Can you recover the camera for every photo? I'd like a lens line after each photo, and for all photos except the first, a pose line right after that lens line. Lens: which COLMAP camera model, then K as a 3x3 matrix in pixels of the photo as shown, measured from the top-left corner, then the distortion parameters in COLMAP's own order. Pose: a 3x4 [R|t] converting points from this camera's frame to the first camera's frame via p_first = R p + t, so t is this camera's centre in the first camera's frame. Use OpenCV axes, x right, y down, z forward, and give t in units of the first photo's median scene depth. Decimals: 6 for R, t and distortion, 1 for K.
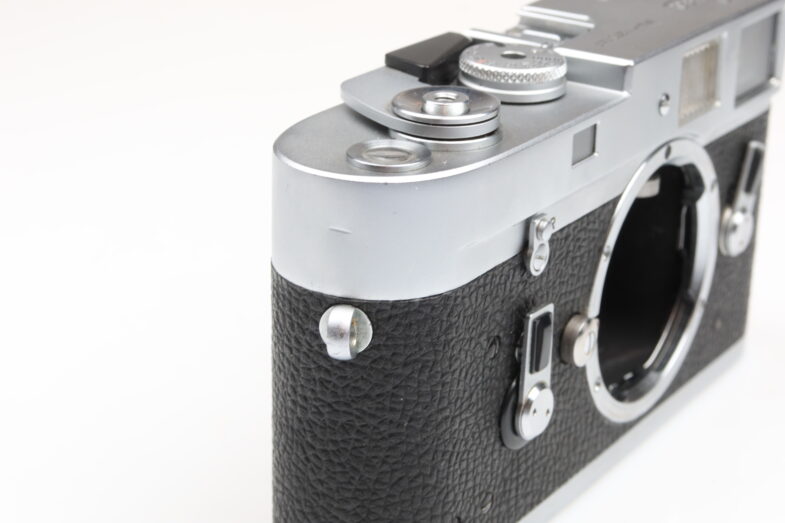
lens RADIAL K [[1733.6, 0, 392.5], [0, 1733.6, 261.5], [0, 0, 1]] dist [-0.051417, -0.373054]
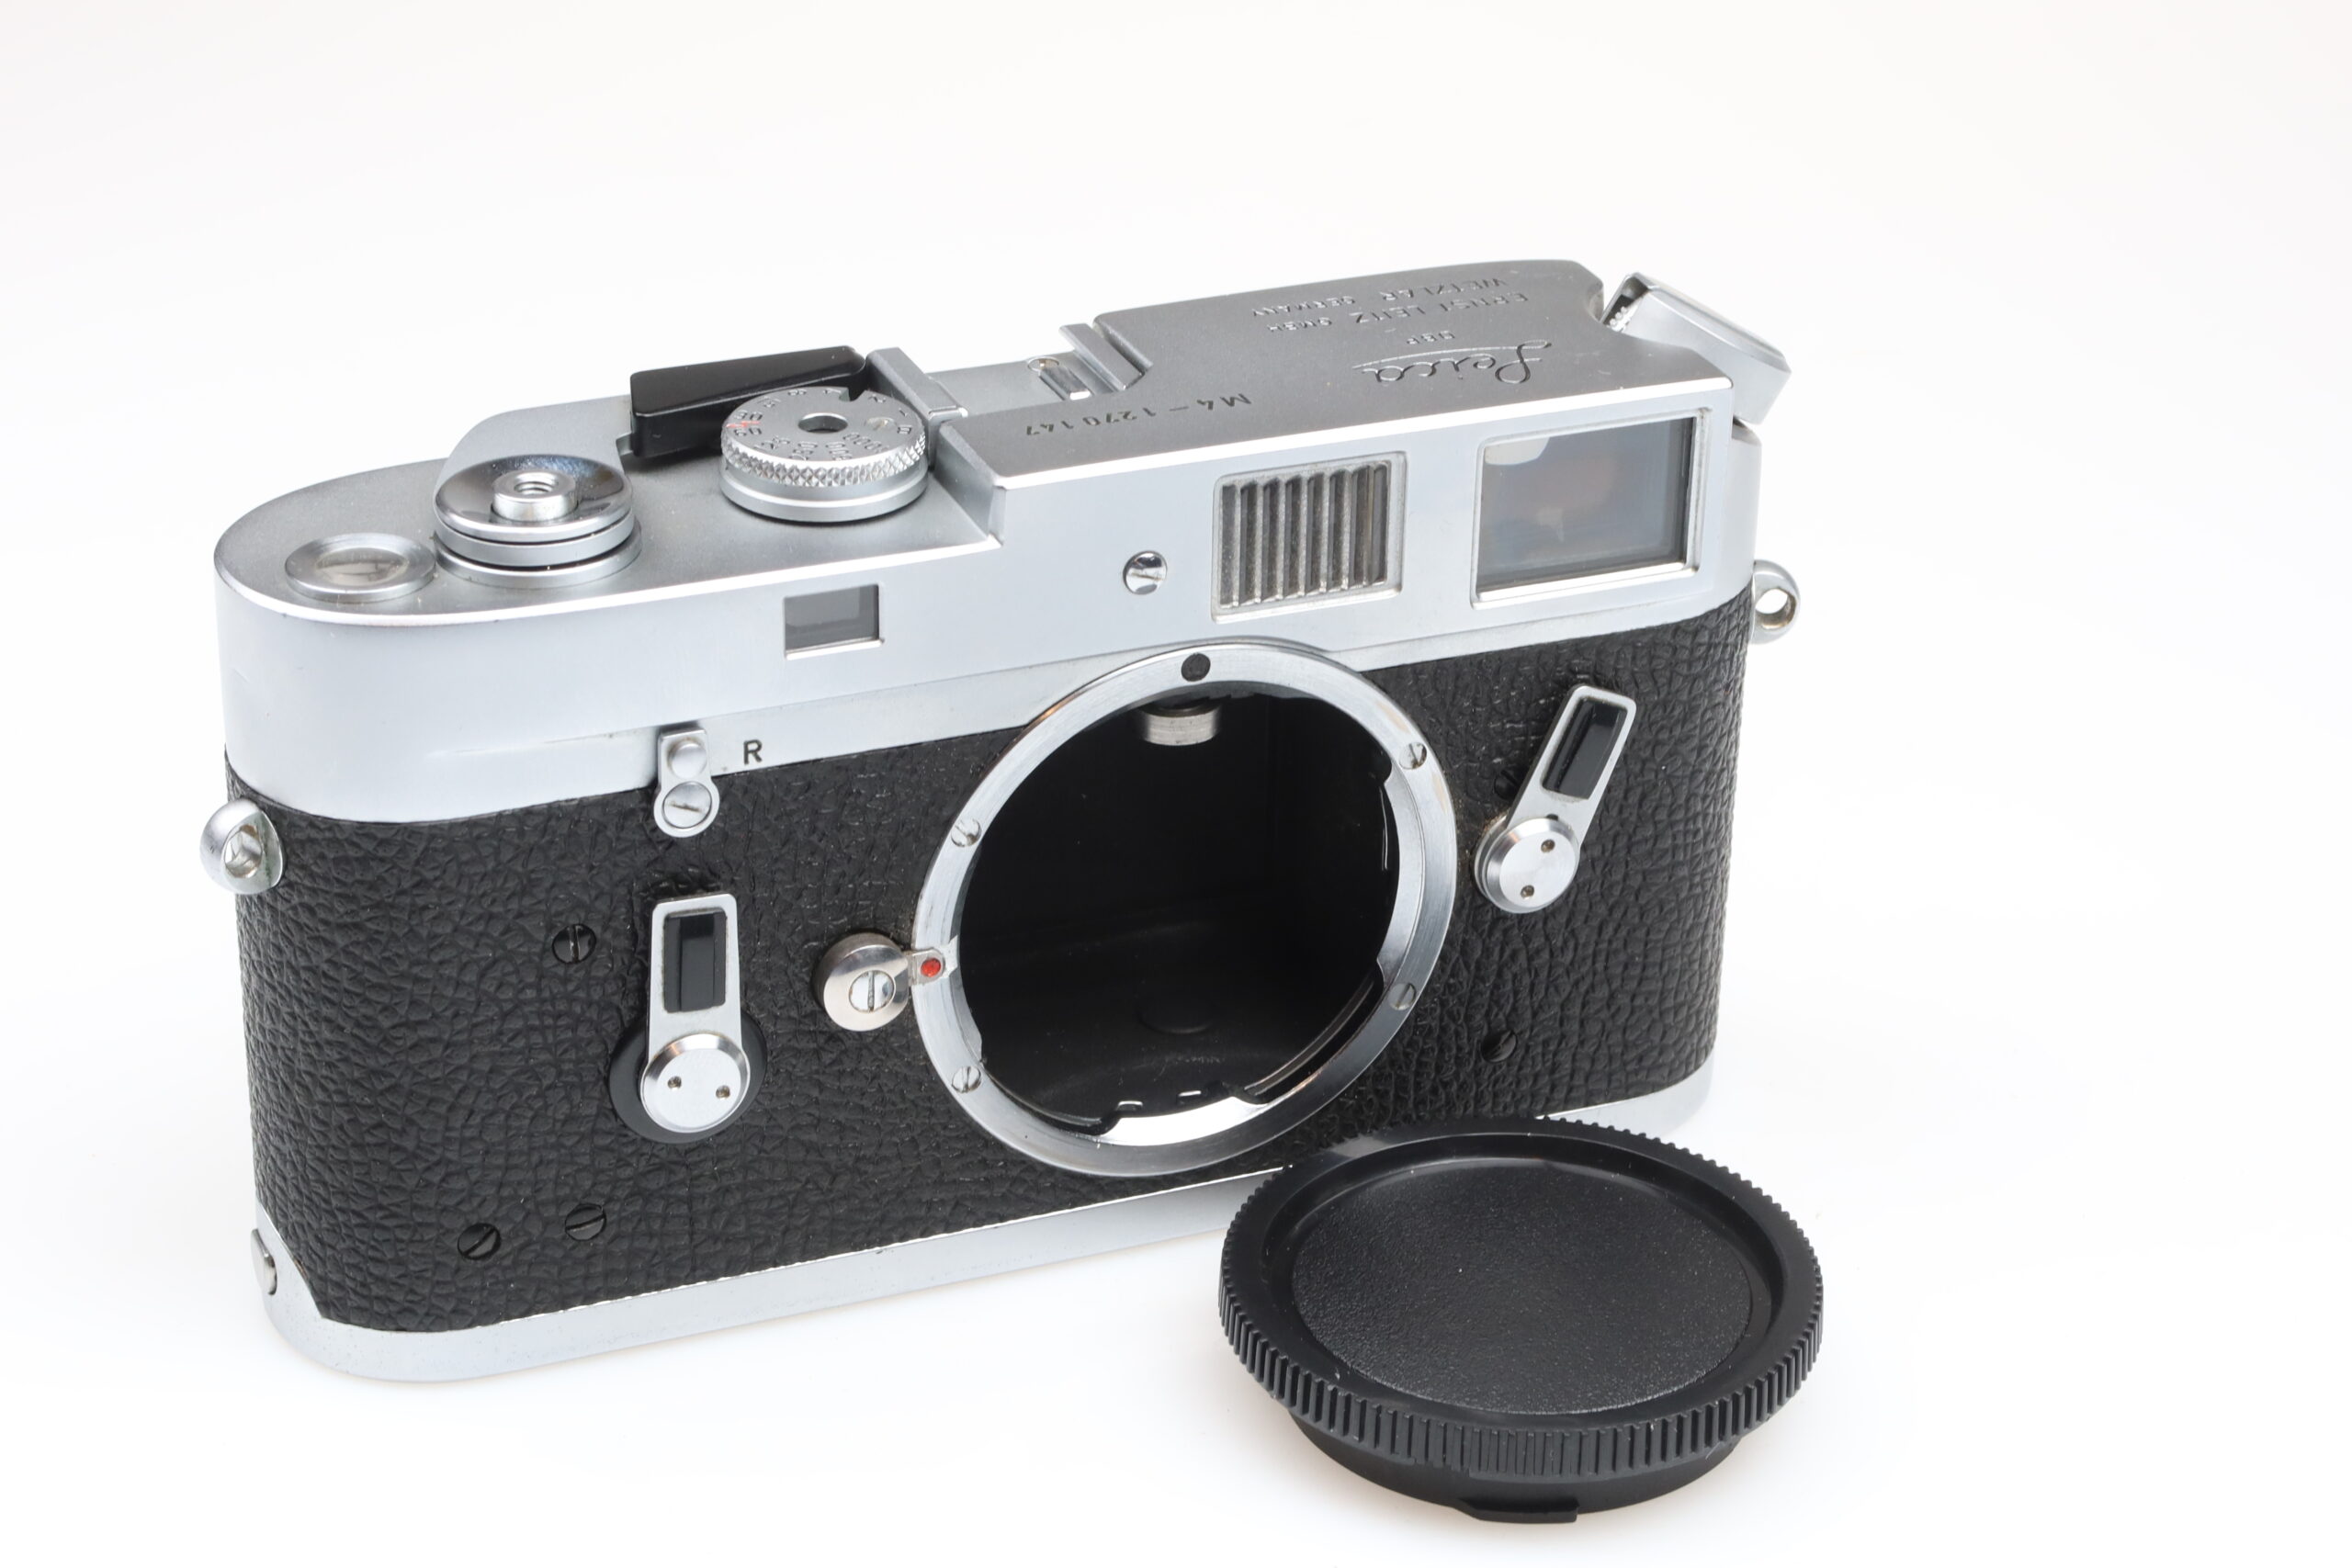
lens RADIAL K [[5193.8, 0, 1176.0], [0, 5193.8, 784.0], [0, 0, 1]] dist [-0.051417, -0.373054]
pose [[0.827888, 0.236402, -0.508641, 1.044718], [-0.202125, 0.971654, 0.122610, -0.241104], [0.523208, 0.001302, 0.852204, -0.305097]]
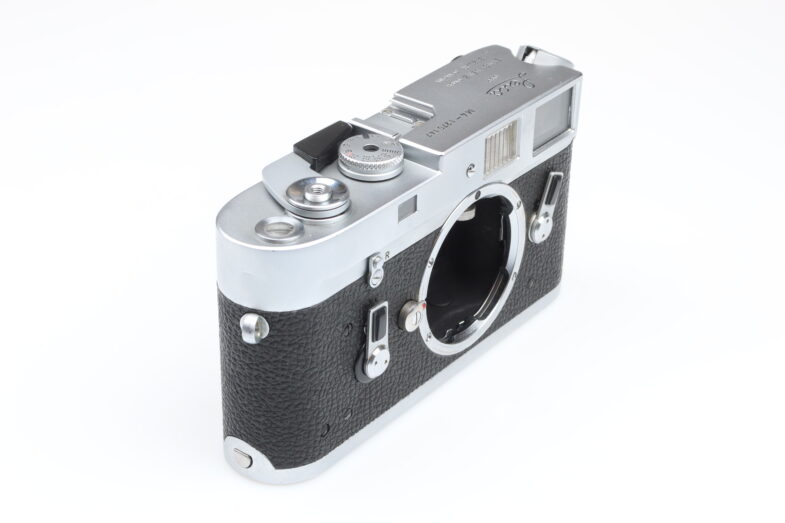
lens RADIAL K [[1733.6, 0, 392.5], [0, 1733.6, 261.5], [0, 0, 1]] dist [-0.051417, -0.373054]
pose [[0.997579, 0.029865, -0.062796, 0.208454], [-0.019866, 0.987838, 0.154213, -0.282410], [0.066638, -0.152592, 0.986040, -0.677023]]
